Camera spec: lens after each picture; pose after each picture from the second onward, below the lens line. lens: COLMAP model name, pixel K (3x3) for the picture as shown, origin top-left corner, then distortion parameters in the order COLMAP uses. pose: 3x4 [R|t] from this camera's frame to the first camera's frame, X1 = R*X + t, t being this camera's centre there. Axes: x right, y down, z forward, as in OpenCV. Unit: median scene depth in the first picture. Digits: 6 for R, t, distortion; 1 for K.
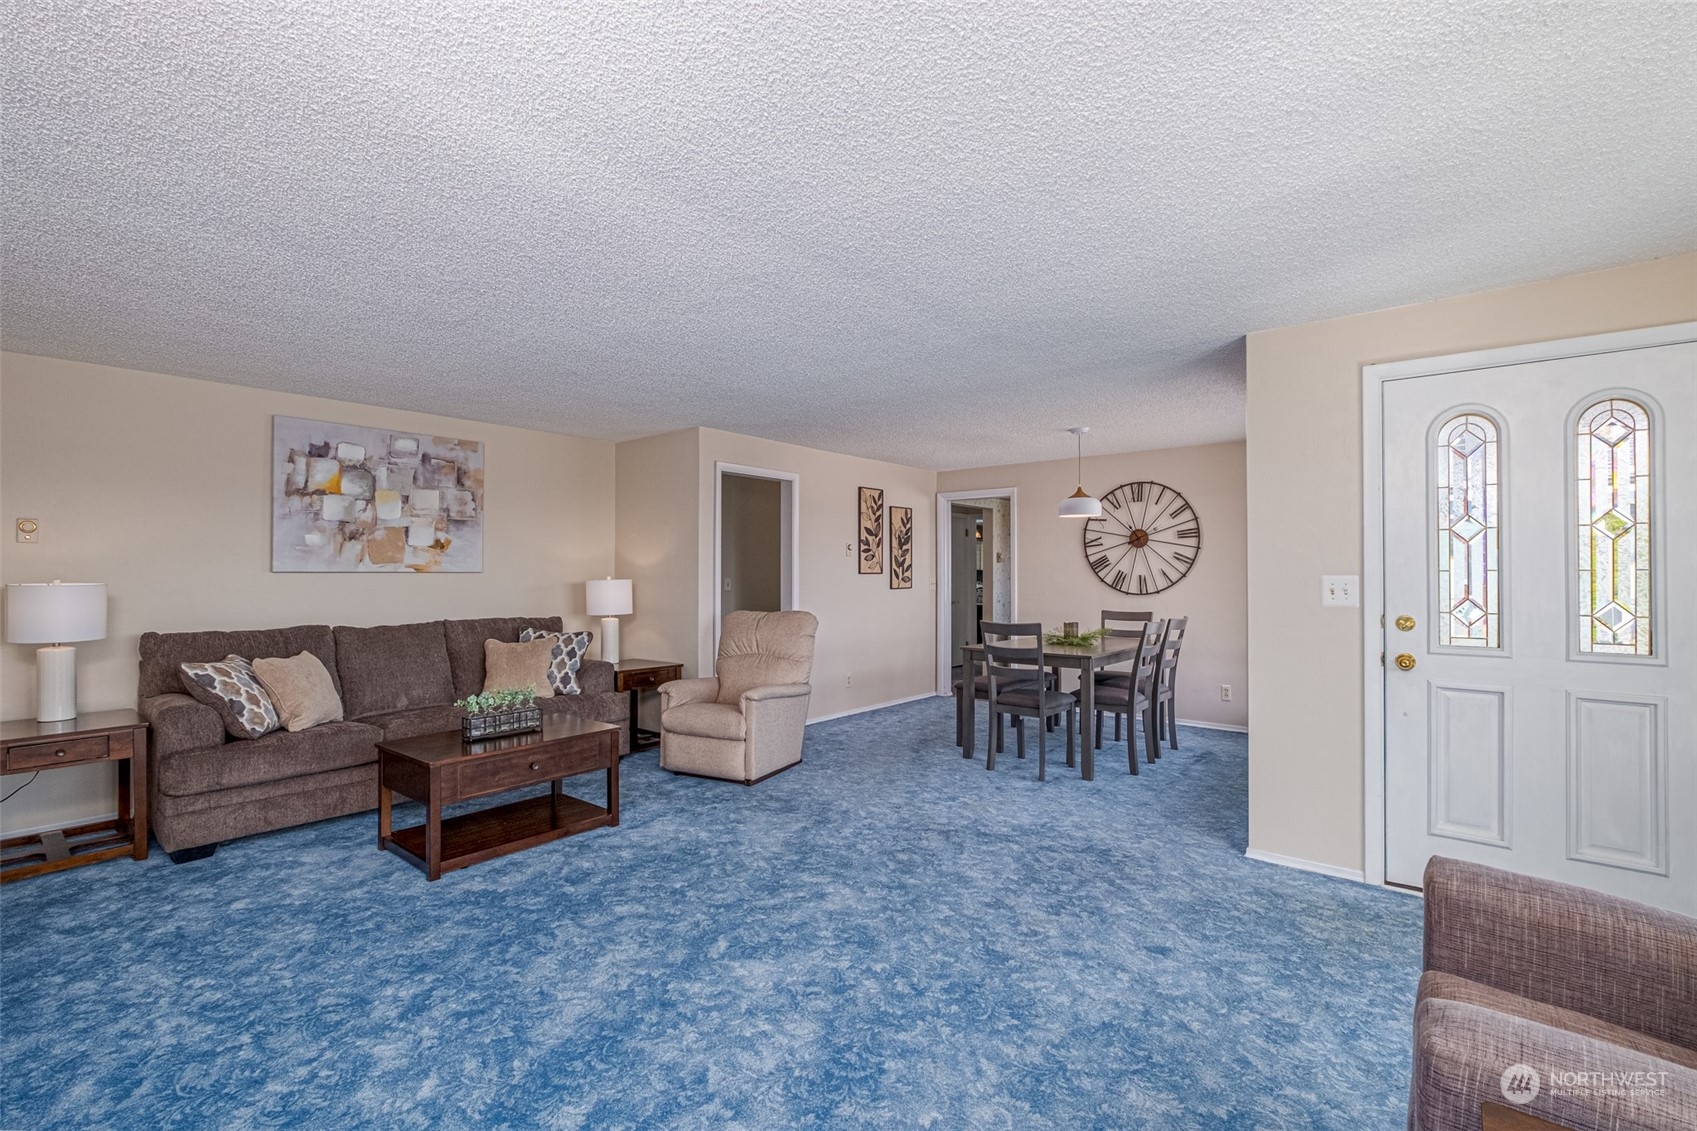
lens RADIAL K [[730.4, 0, 836.9], [0, 730.4, 565.5], [0, 0, 1]] dist [-0.004686, -0.000263]
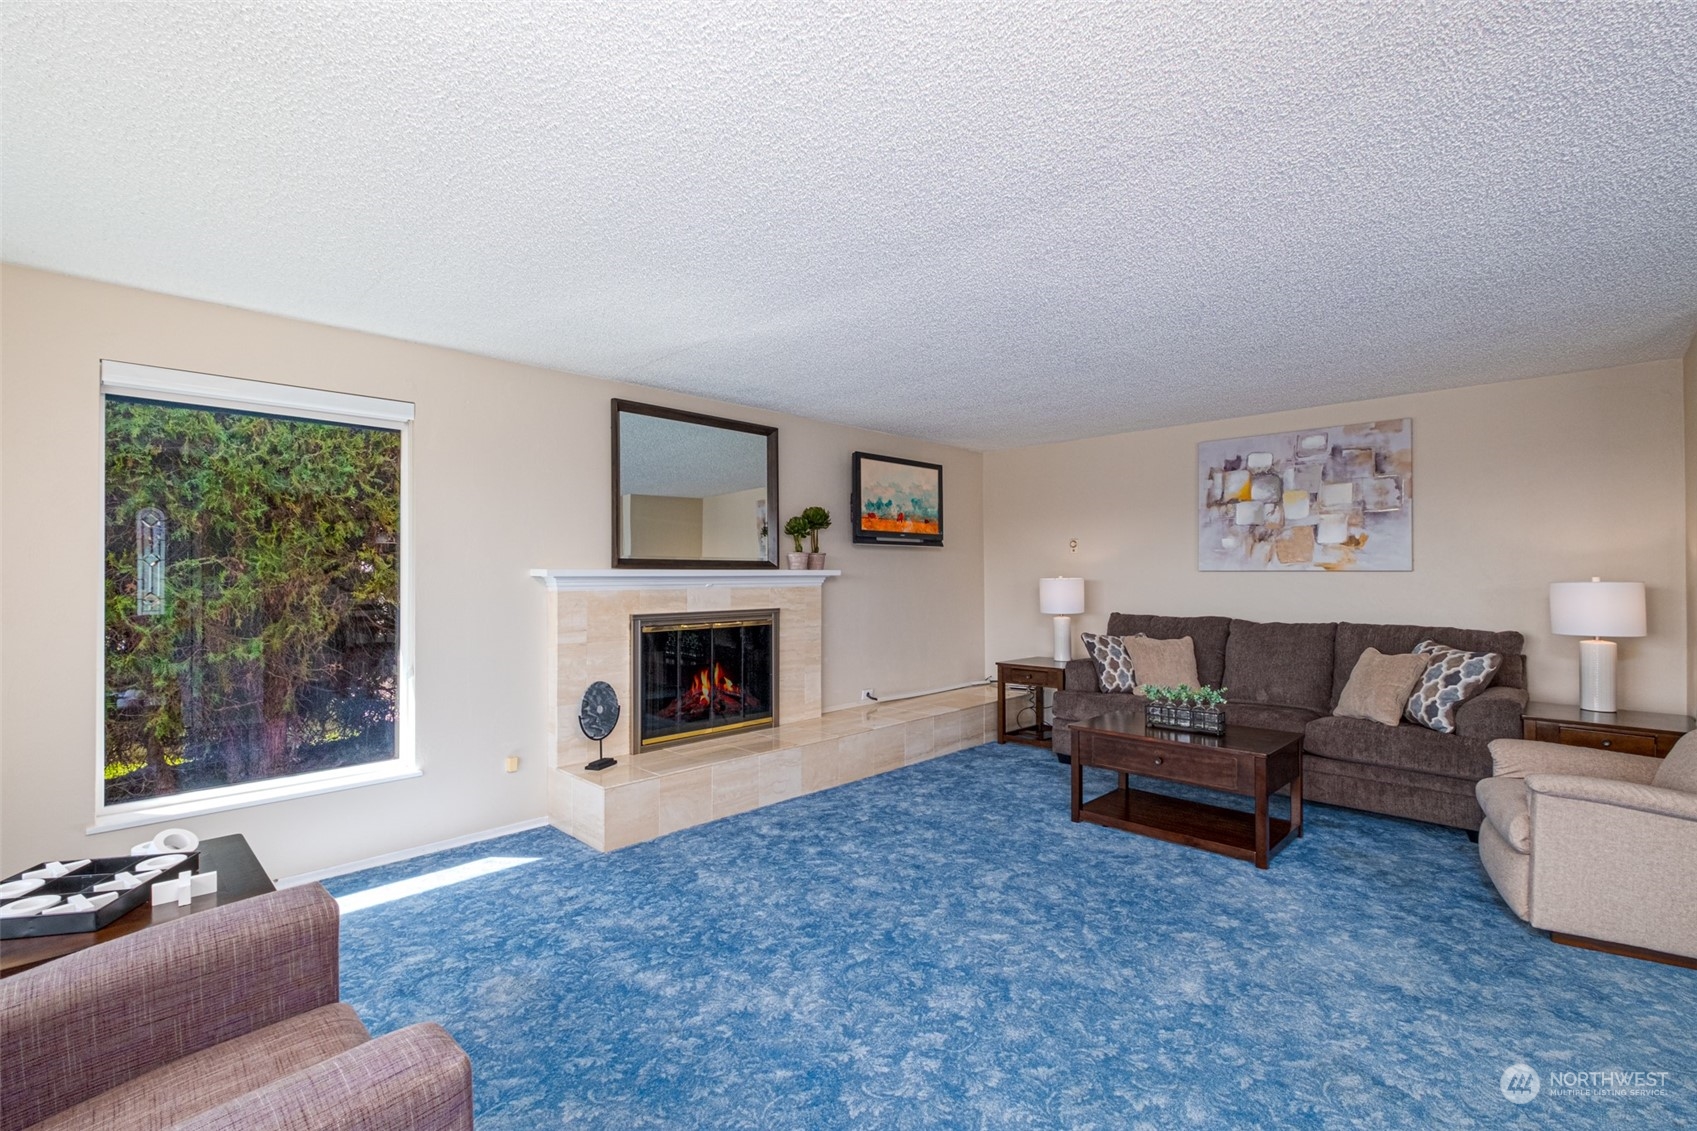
lens RADIAL K [[730.4, 0, 838.2], [0, 730.4, 570.8], [0, 0, 1]] dist [-0.004686, -0.000263]
pose [[-0.059875, 0.001510, -0.998205, 0.455007], [0.013114, 0.999914, 0.000726, -0.000127], [0.998120, -0.013047, -0.059890, 0.436299]]
